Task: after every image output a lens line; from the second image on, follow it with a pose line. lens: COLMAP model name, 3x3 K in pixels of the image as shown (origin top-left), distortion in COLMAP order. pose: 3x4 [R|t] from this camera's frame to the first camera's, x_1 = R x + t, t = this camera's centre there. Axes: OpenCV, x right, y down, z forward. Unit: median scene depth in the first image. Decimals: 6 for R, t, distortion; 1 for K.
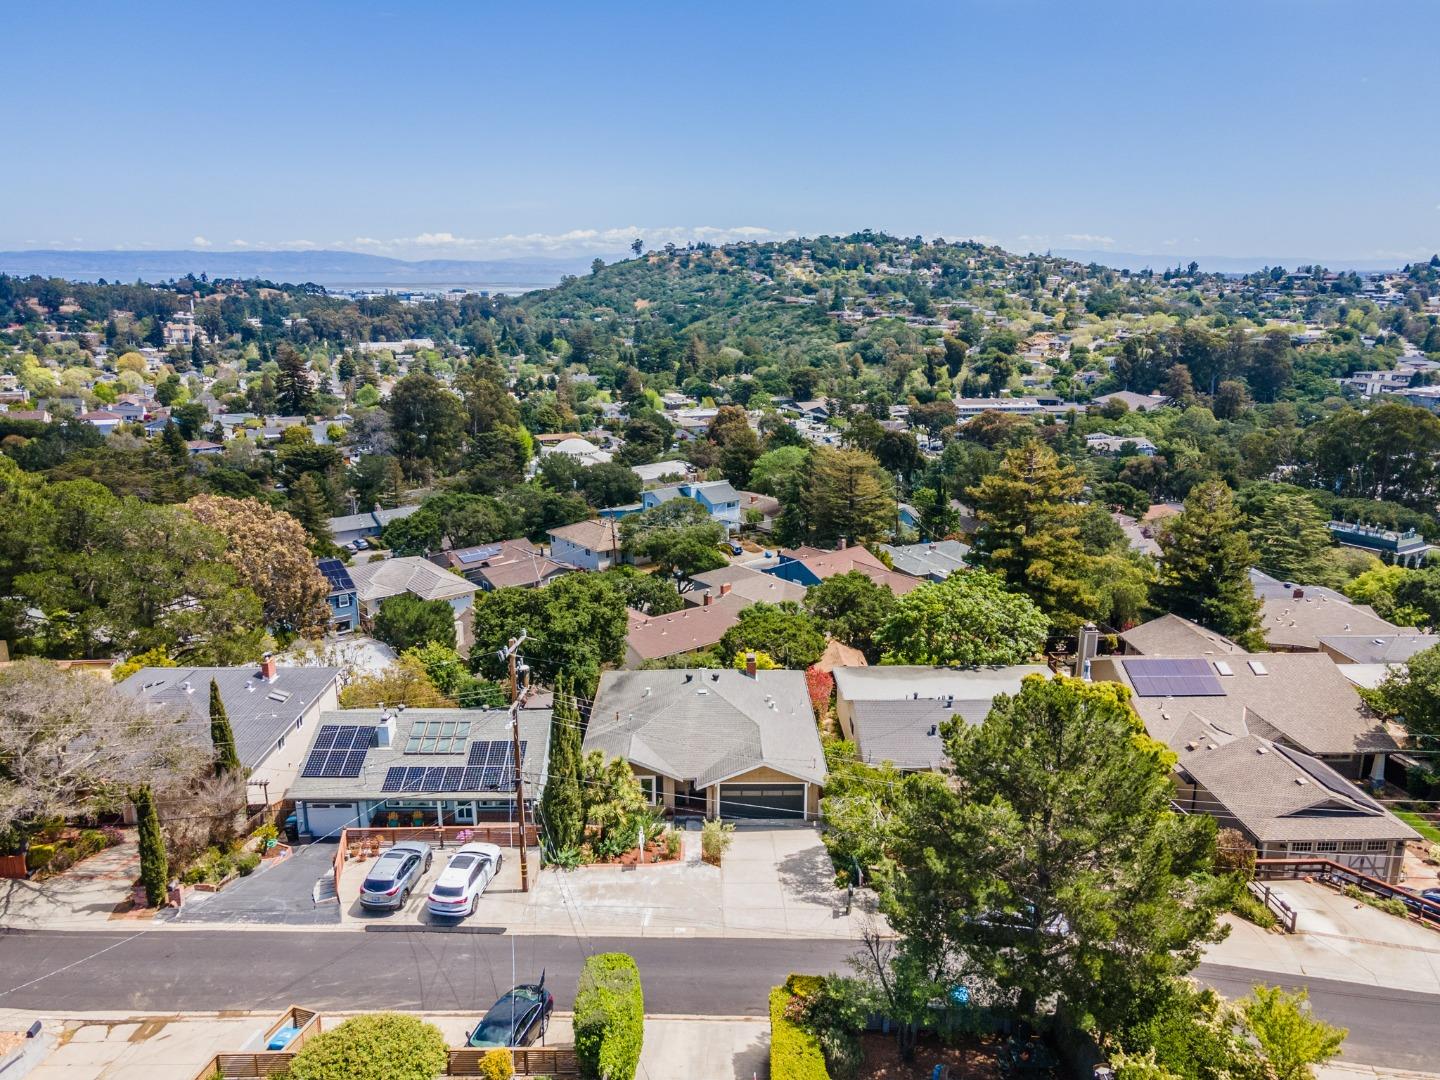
lens RADIAL K [[1055.2, 0, 720.0], [0, 1055.2, 540.0], [0, 0, 1]] dist [0.041981, 0.003404]
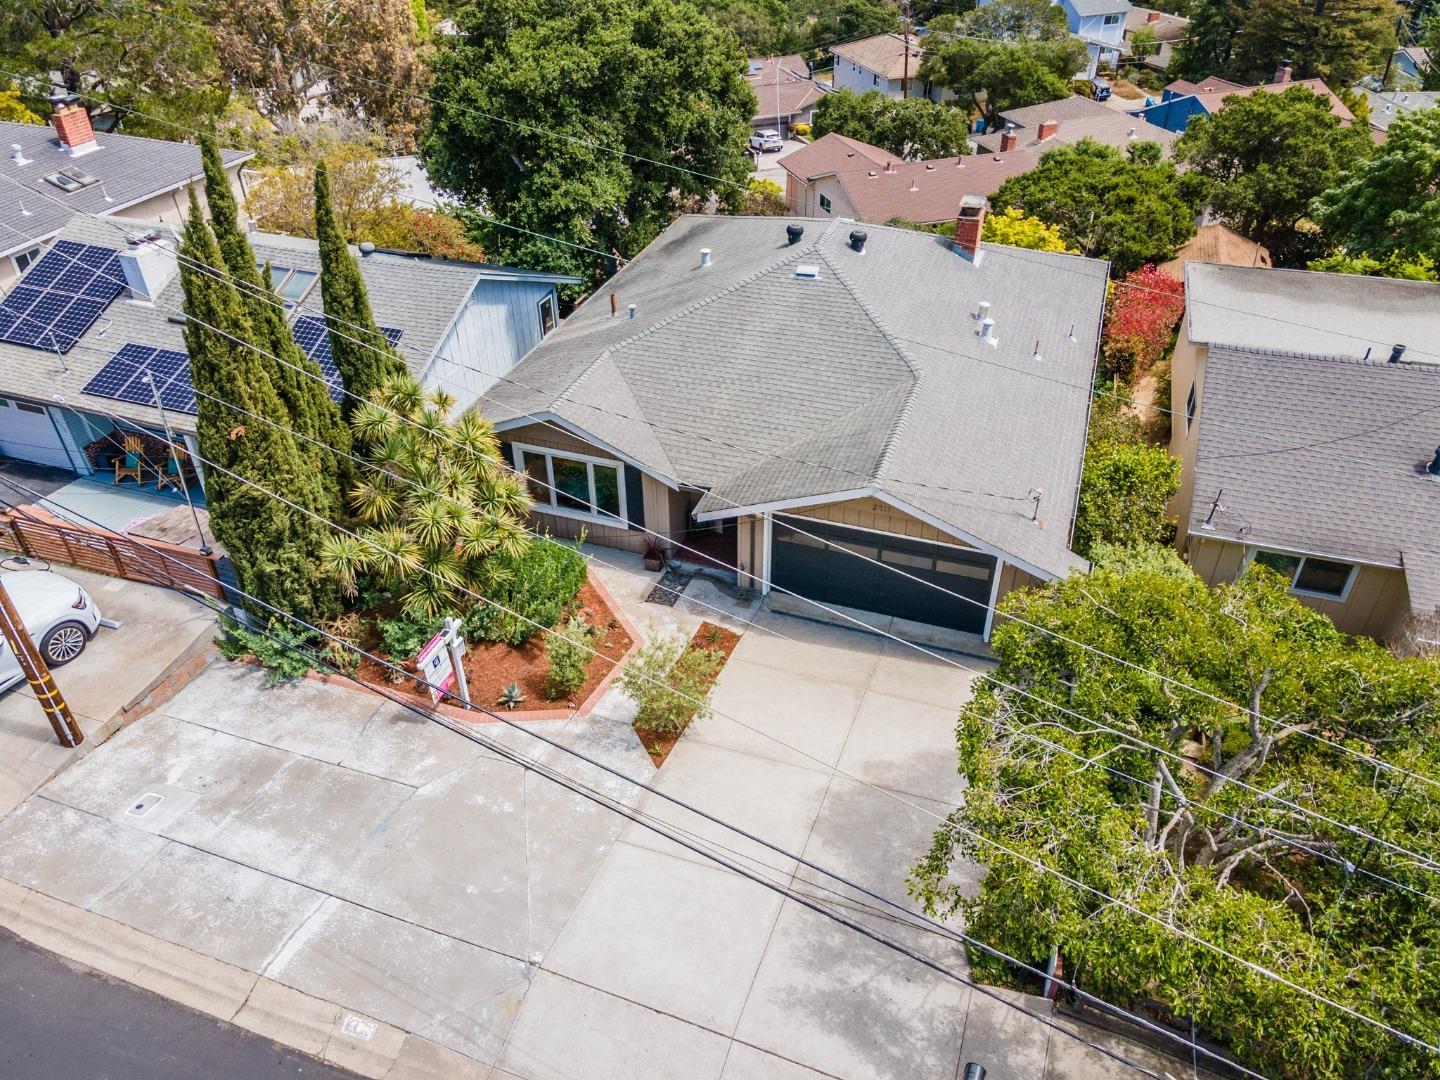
lens RADIAL K [[1055.2, 0, 720.0], [0, 1055.2, 540.0], [0, 0, 1]] dist [0.041981, 0.003404]
pose [[0.939896, 0.193836, -0.281110, 0.060537], [-0.078132, 0.923501, 0.375554, 0.063908], [0.332402, -0.331018, 0.883140, 0.430101]]
